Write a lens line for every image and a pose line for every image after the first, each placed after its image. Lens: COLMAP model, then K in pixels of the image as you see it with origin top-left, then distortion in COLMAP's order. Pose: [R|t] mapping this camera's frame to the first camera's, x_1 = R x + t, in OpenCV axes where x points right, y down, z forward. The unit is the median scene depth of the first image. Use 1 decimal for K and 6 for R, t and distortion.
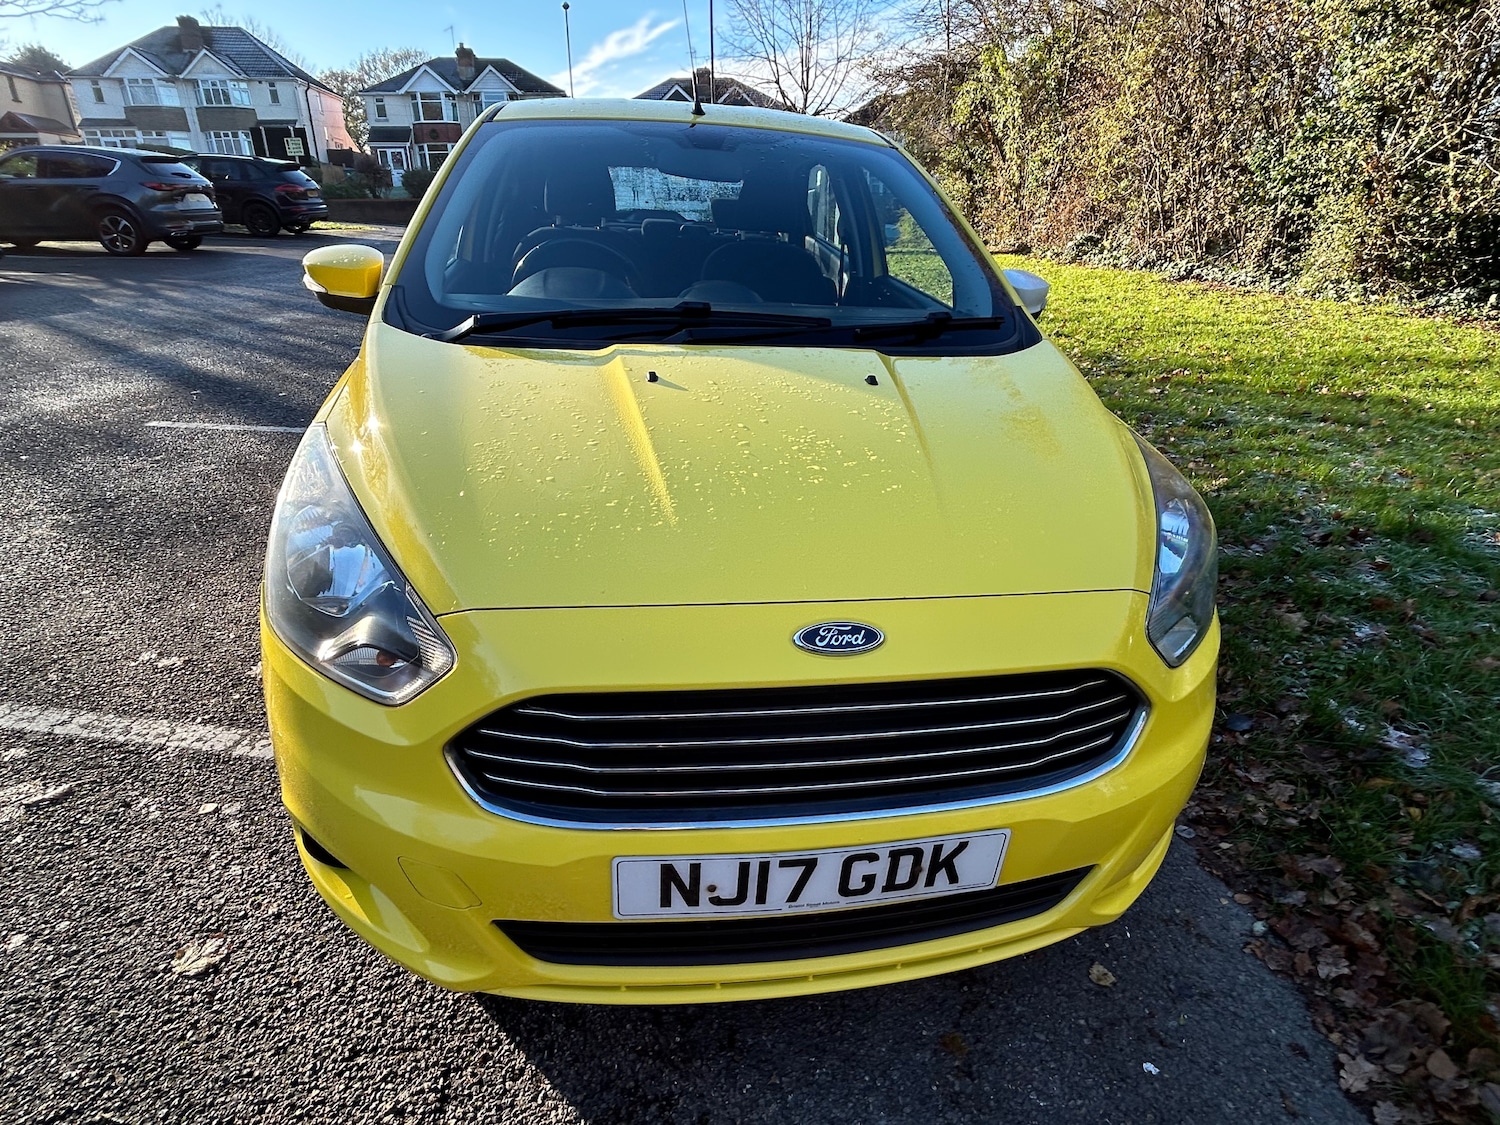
lens RADIAL K [[808.3, 0, 747.3], [0, 808.3, 562.0], [0, 0, 1]] dist [-0.009490, 0.007214]
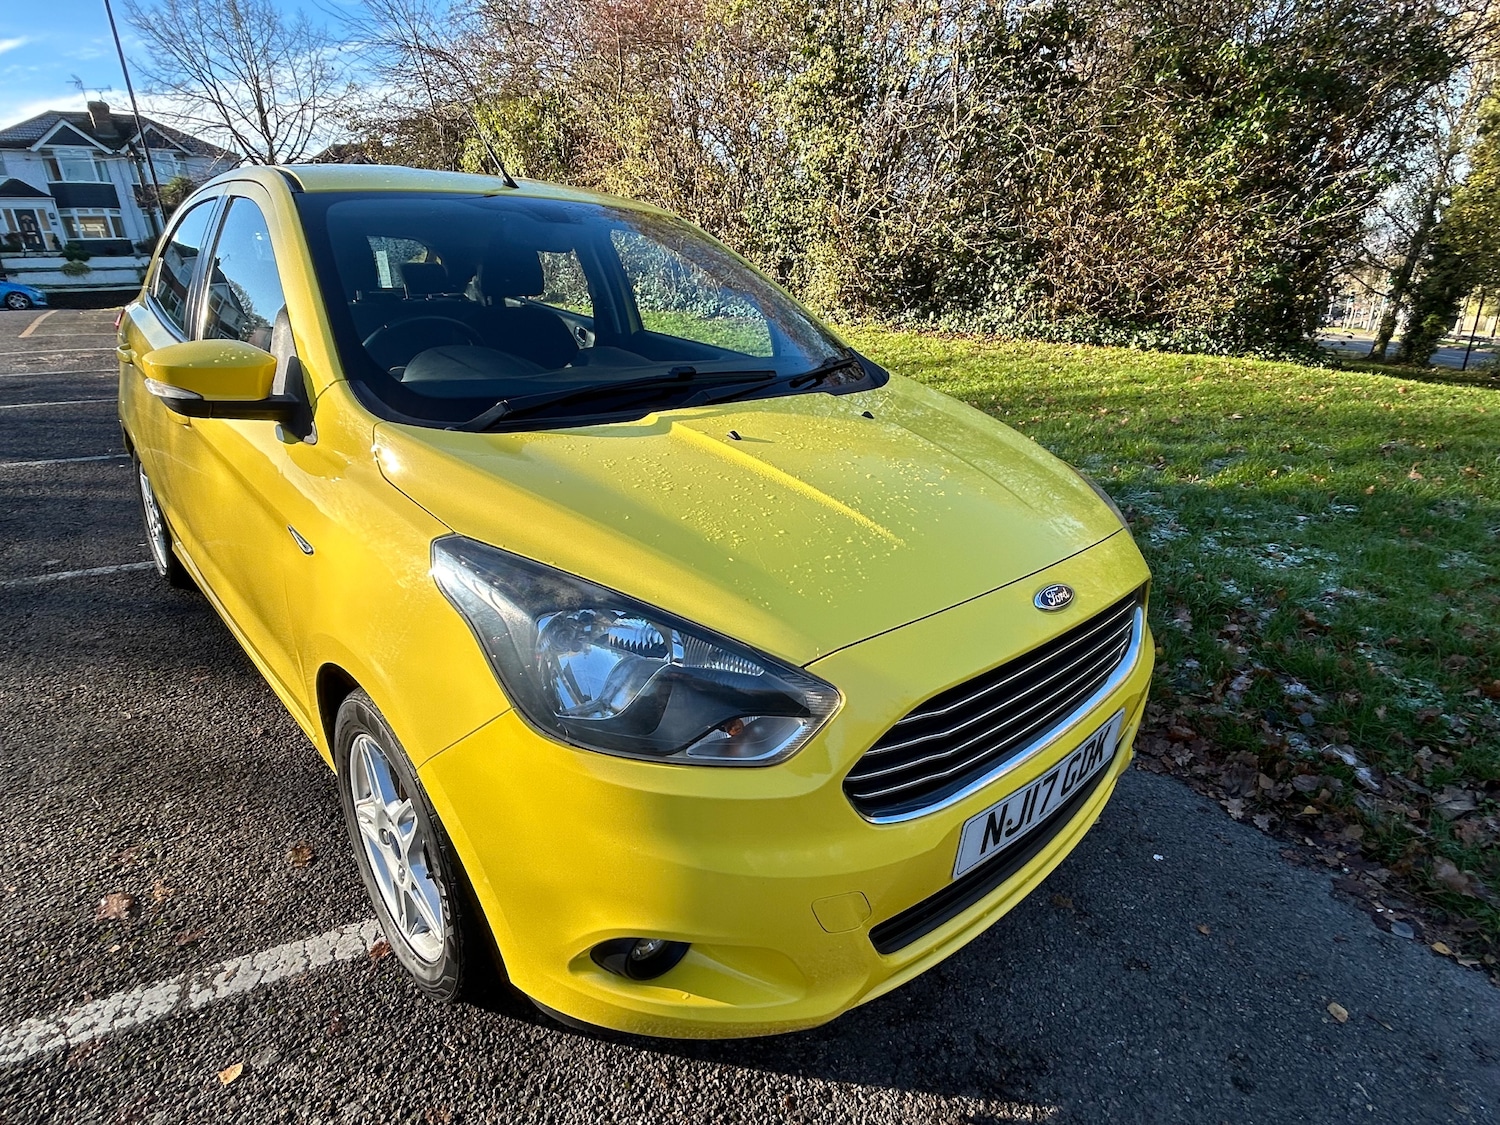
lens RADIAL K [[808.3, 0, 746.3], [0, 808.3, 565.9], [0, 0, 1]] dist [-0.009490, 0.007214]
pose [[0.836802, -0.216936, 0.502695, -0.536416], [0.240576, 0.970457, 0.018326, -0.057200], [-0.491819, 0.105601, 0.864270, 0.049662]]
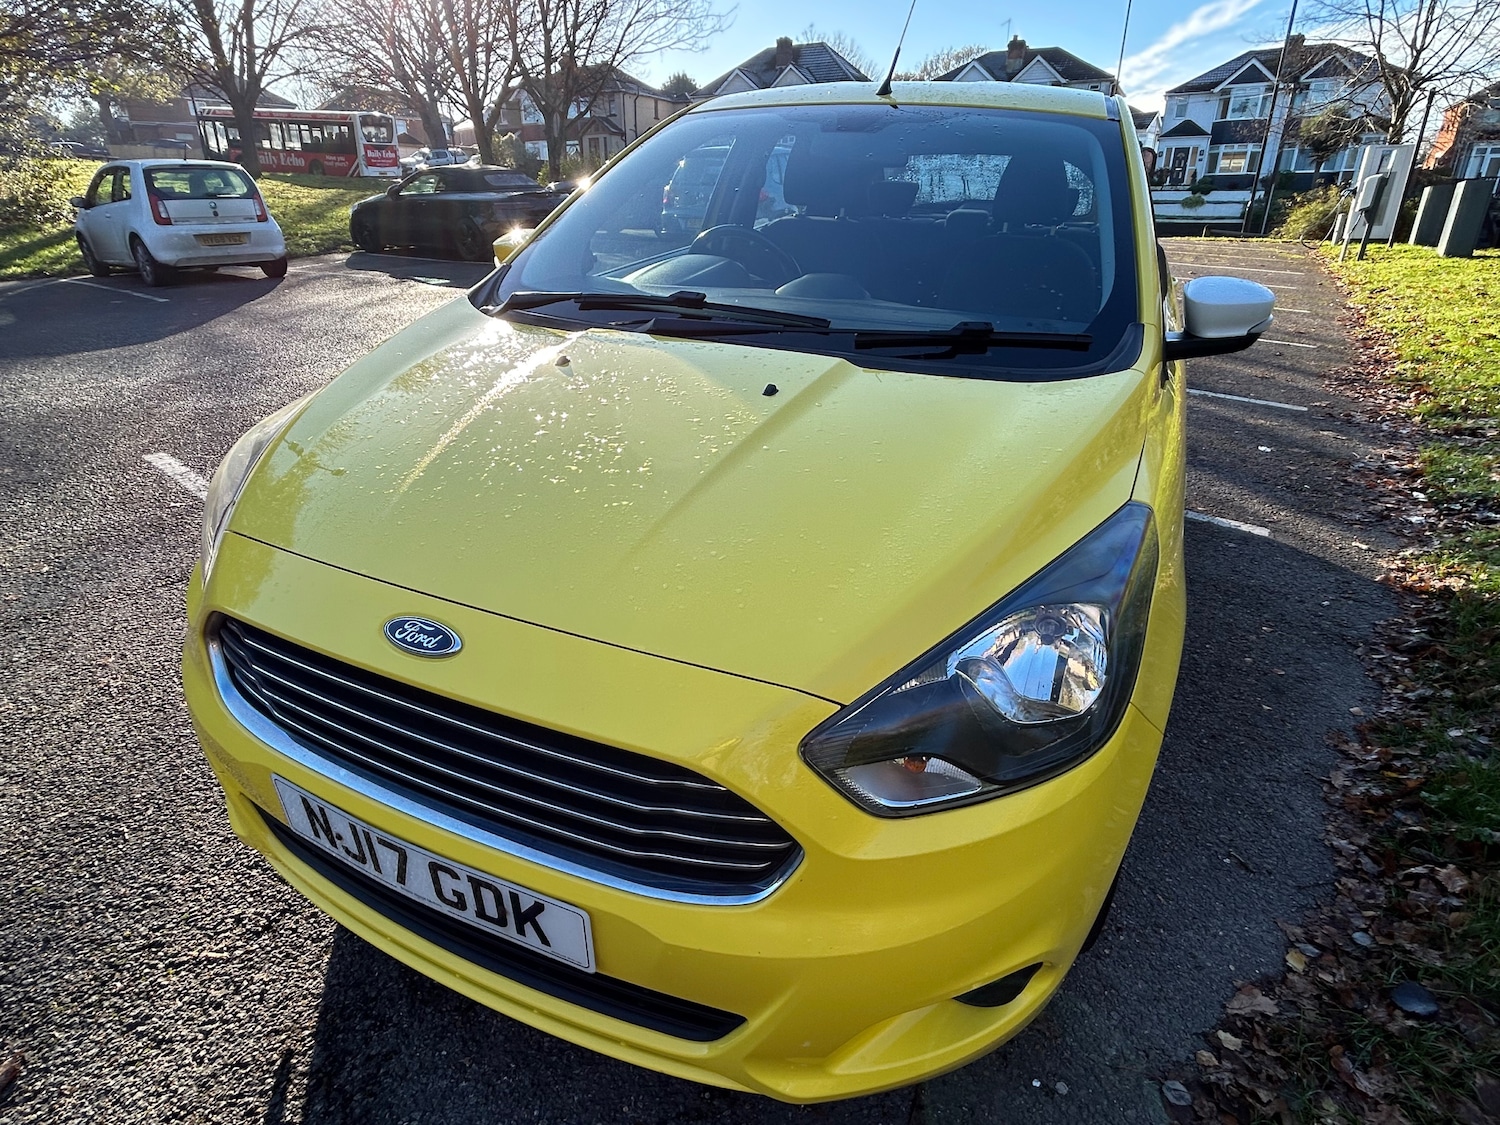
lens RADIAL K [[808.3, 0, 749.2], [0, 808.3, 563.2], [0, 0, 1]] dist [-0.009490, 0.007214]
pose [[0.835005, 0.222797, -0.503119, 0.499645], [-0.218815, 0.973401, 0.067896, -0.078312], [0.504864, 0.053396, 0.861546, 0.198859]]
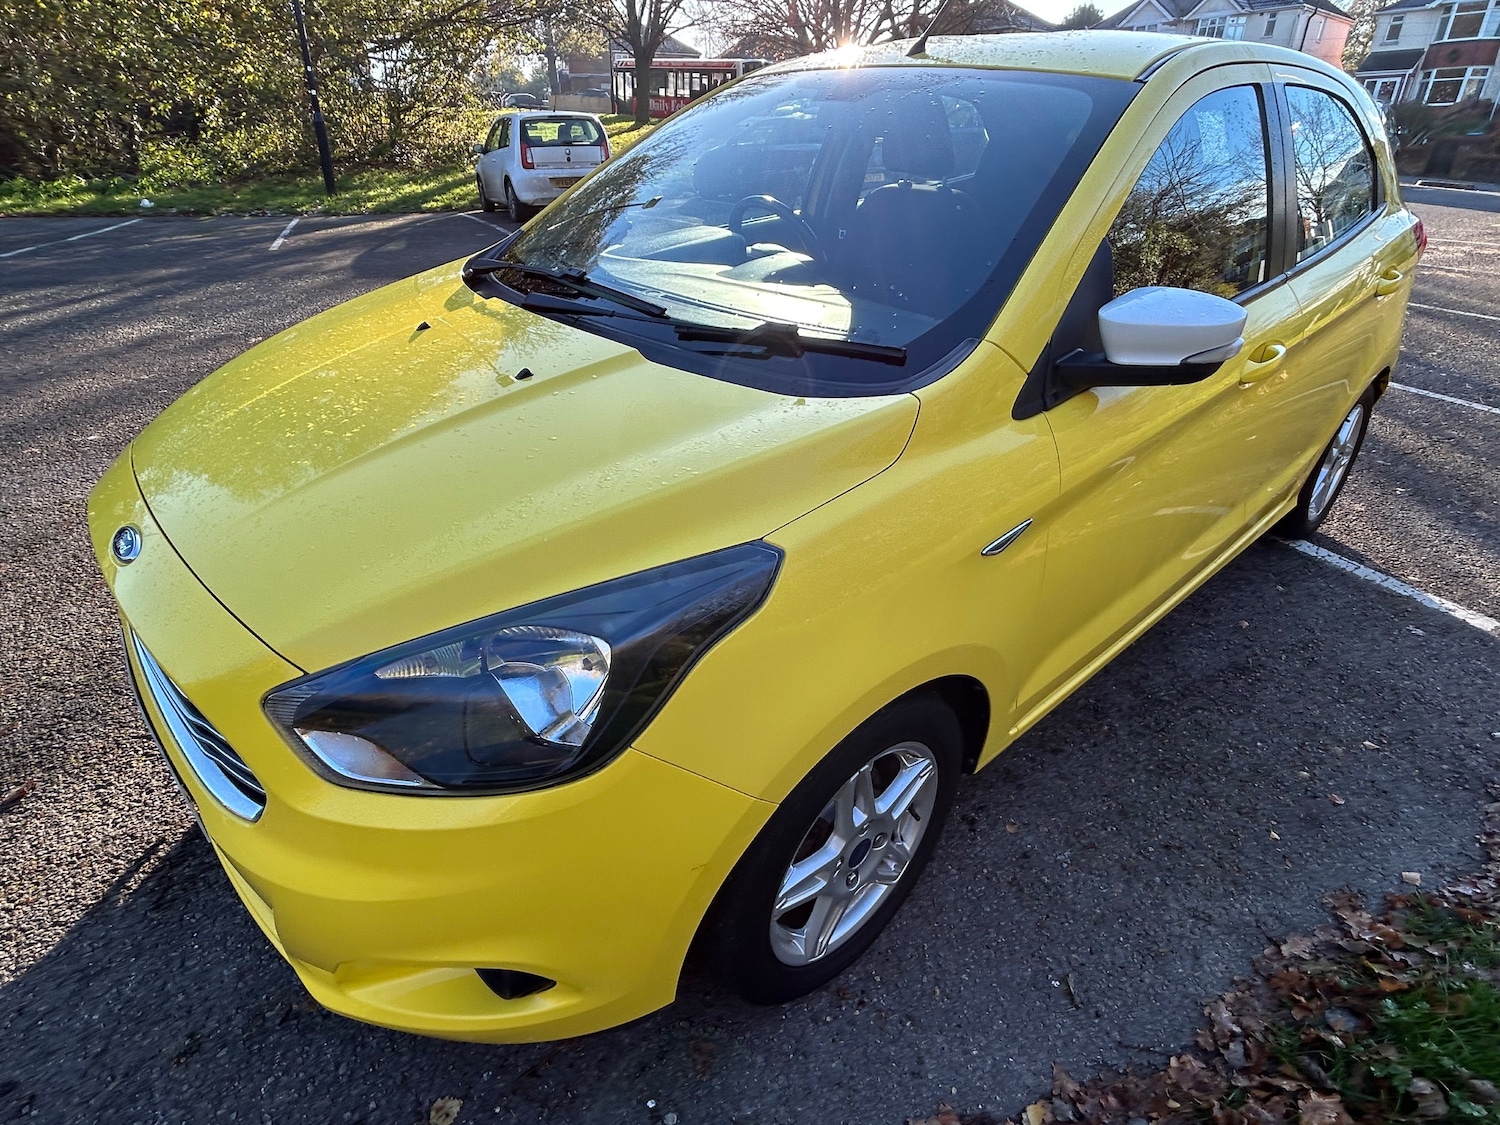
lens RADIAL K [[808.3, 0, 743.7], [0, 808.3, 562.5], [0, 0, 1]] dist [-0.009490, 0.007214]
pose [[0.542897, 0.385748, -0.745963, 0.845541], [-0.340326, 0.913114, 0.224502, -0.257790], [0.767751, 0.131990, 0.627007, 0.525879]]
